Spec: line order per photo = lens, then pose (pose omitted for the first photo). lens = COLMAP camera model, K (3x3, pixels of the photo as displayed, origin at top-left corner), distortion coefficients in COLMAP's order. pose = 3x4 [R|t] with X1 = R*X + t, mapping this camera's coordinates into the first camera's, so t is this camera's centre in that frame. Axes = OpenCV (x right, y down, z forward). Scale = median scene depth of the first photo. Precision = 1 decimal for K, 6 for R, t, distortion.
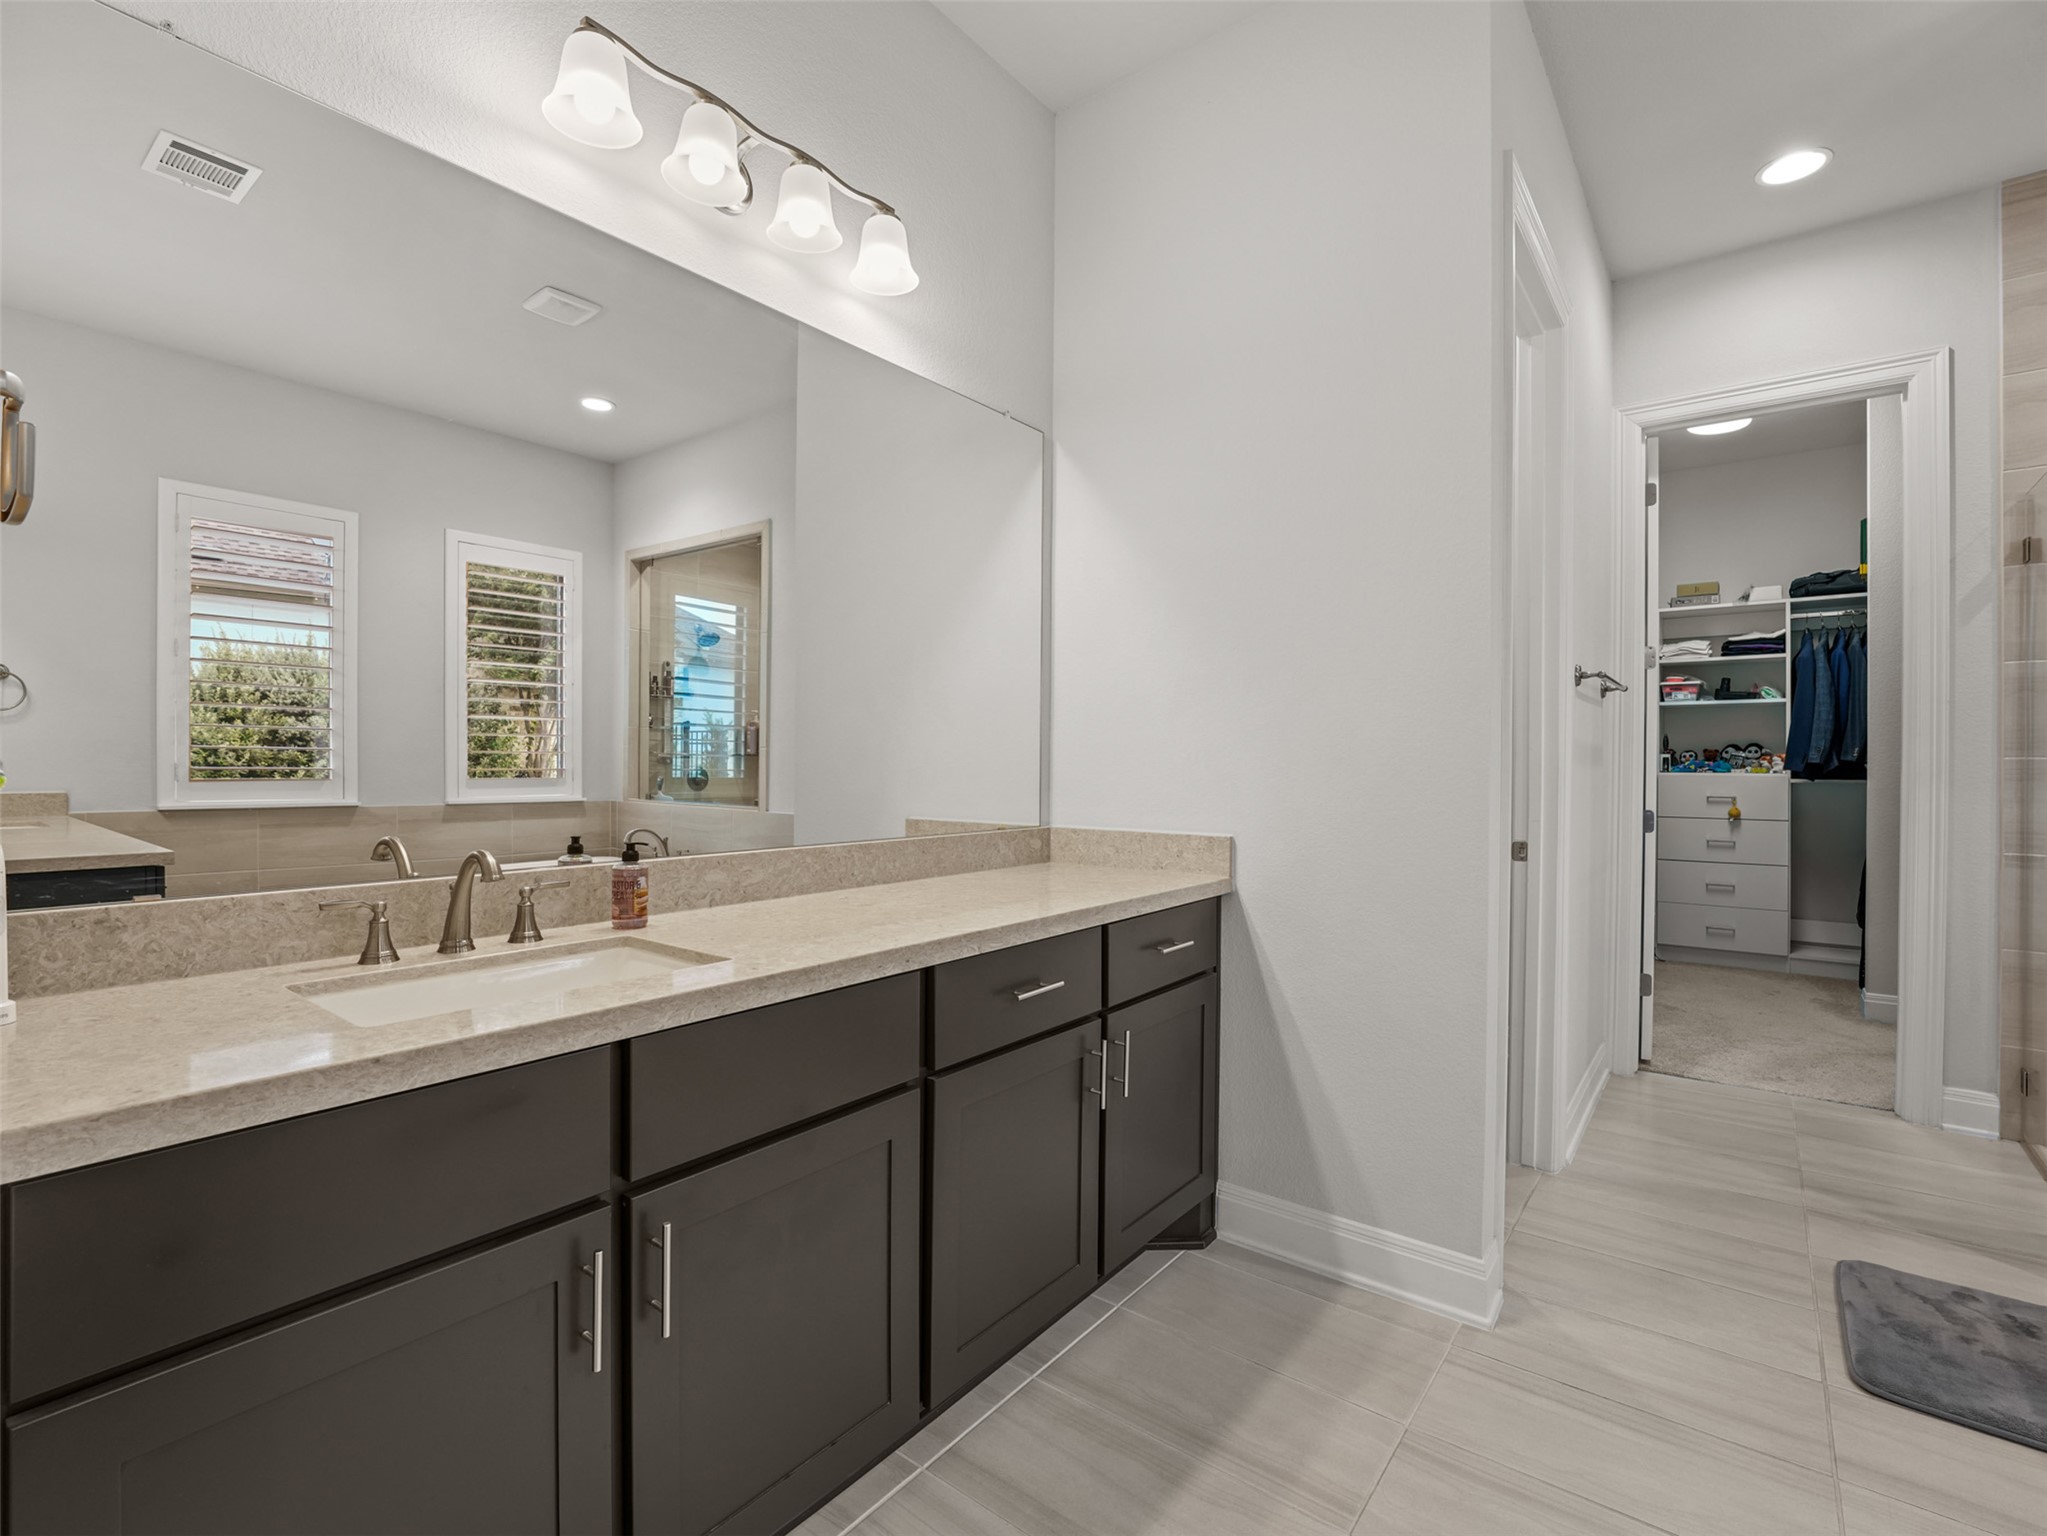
lens RADIAL K [[944.4, 0, 1025.0], [0, 944.4, 765.8], [0, 0, 1]] dist [-0.022987, 0.001614]
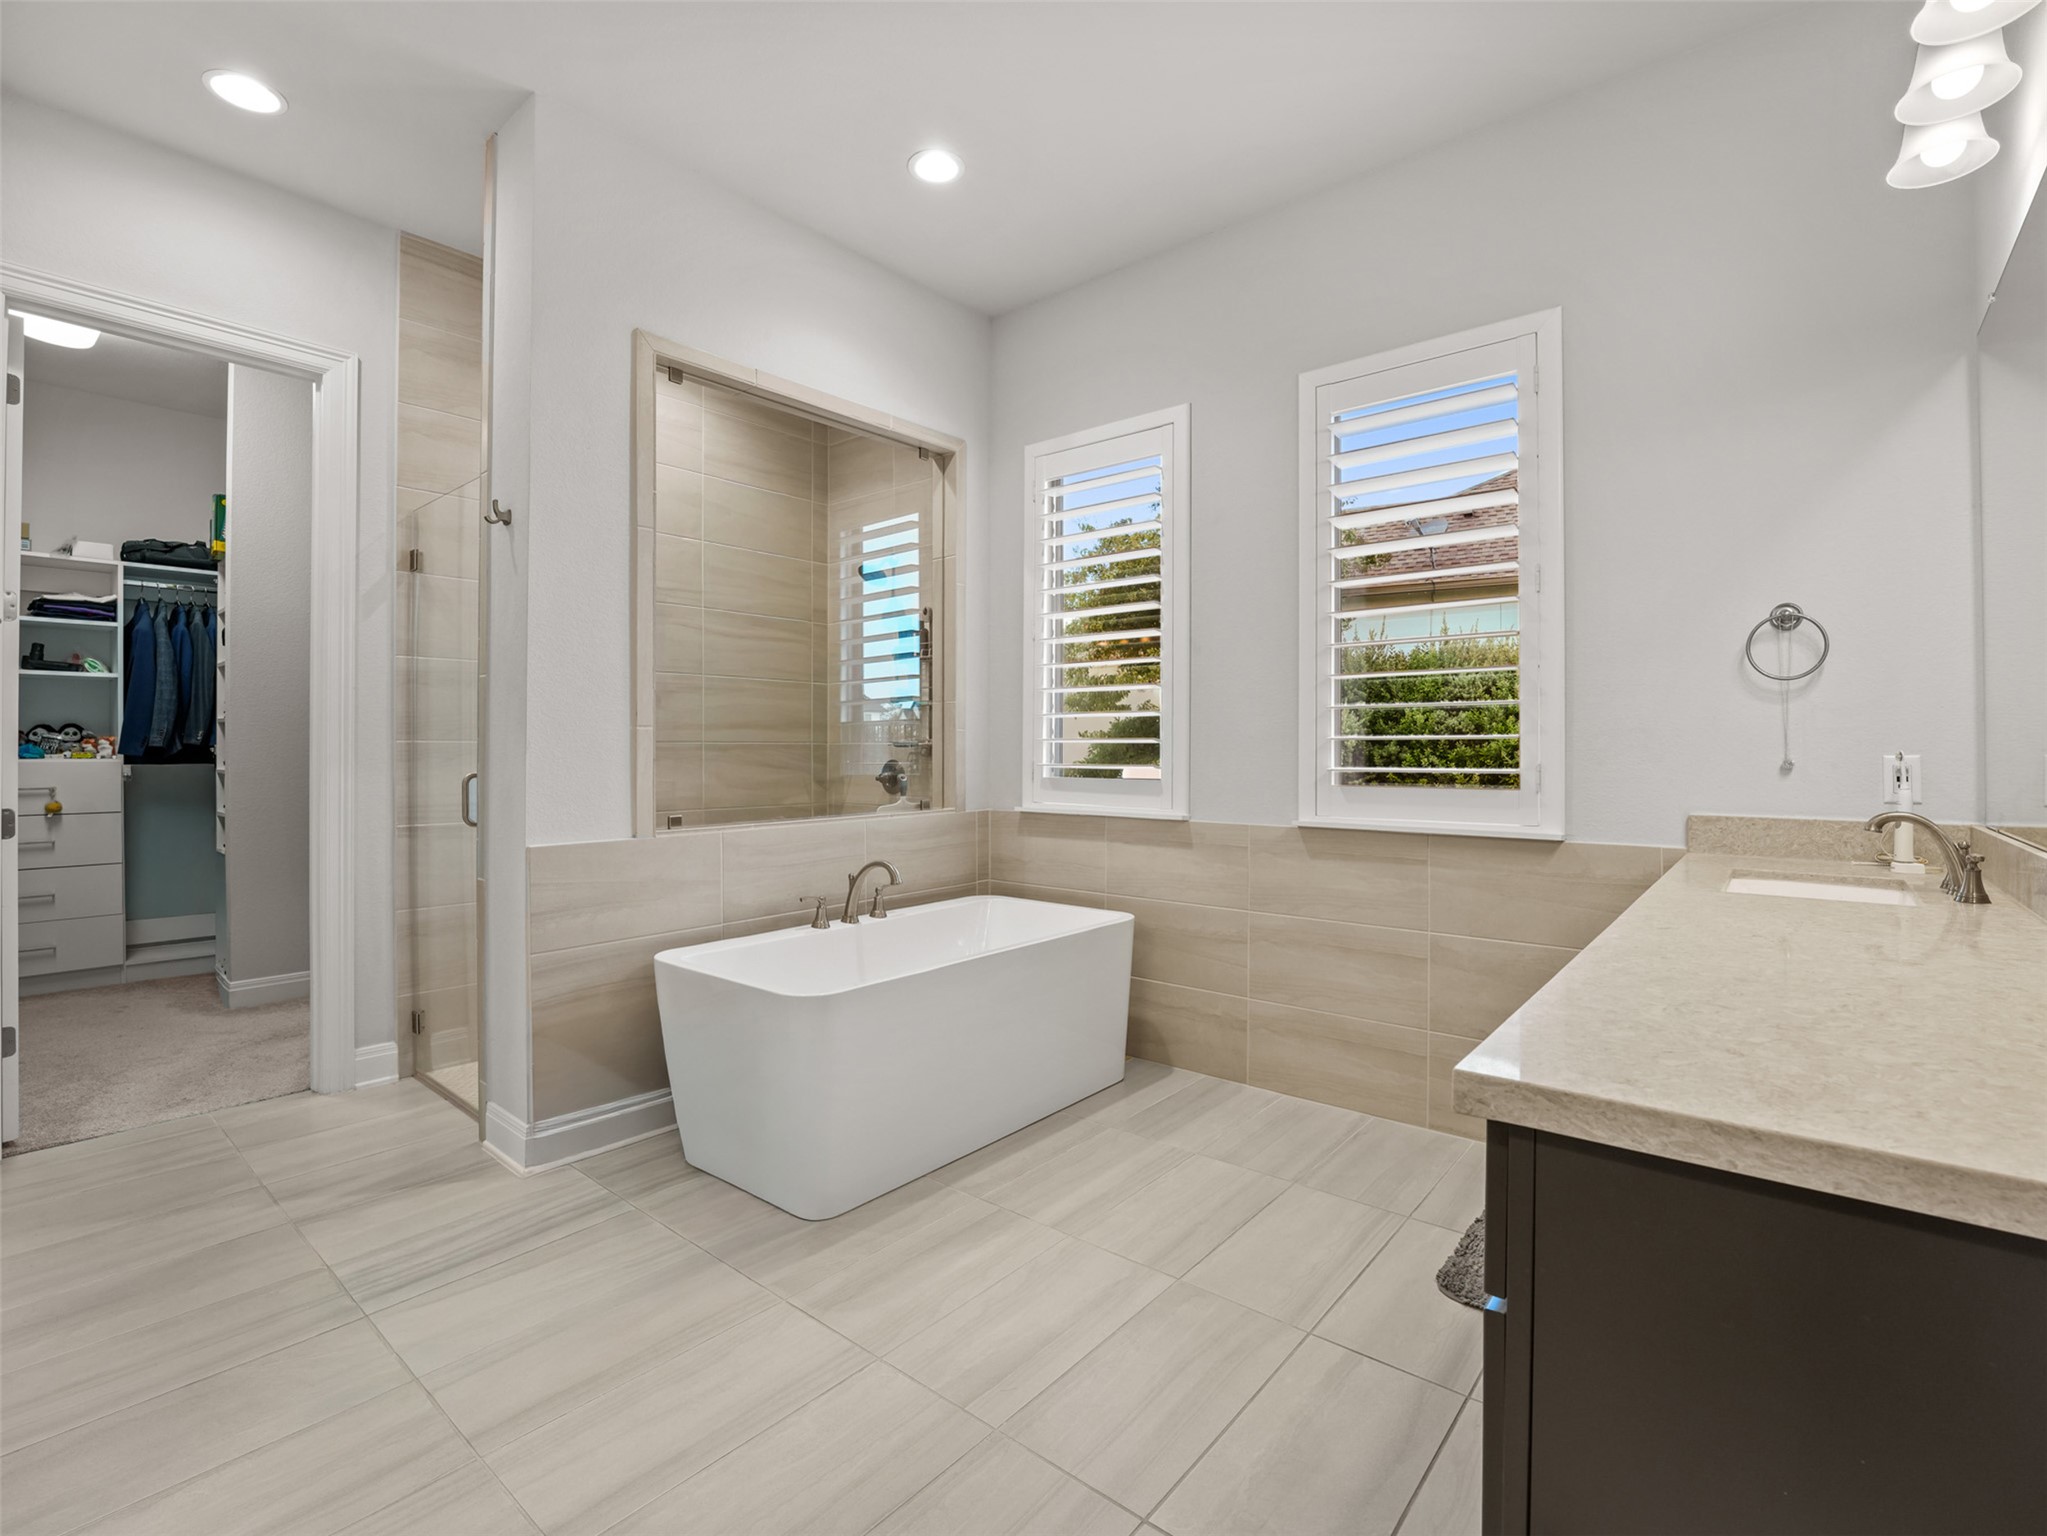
lens RADIAL K [[944.4, 0, 1024.1], [0, 944.4, 752.1], [0, 0, 1]] dist [-0.022987, 0.001614]
pose [[0.036343, -0.006119, 0.999321, -0.033669], [0.004909, 0.999970, 0.005945, 0.001228], [-0.999327, 0.004690, 0.036372, 0.127042]]
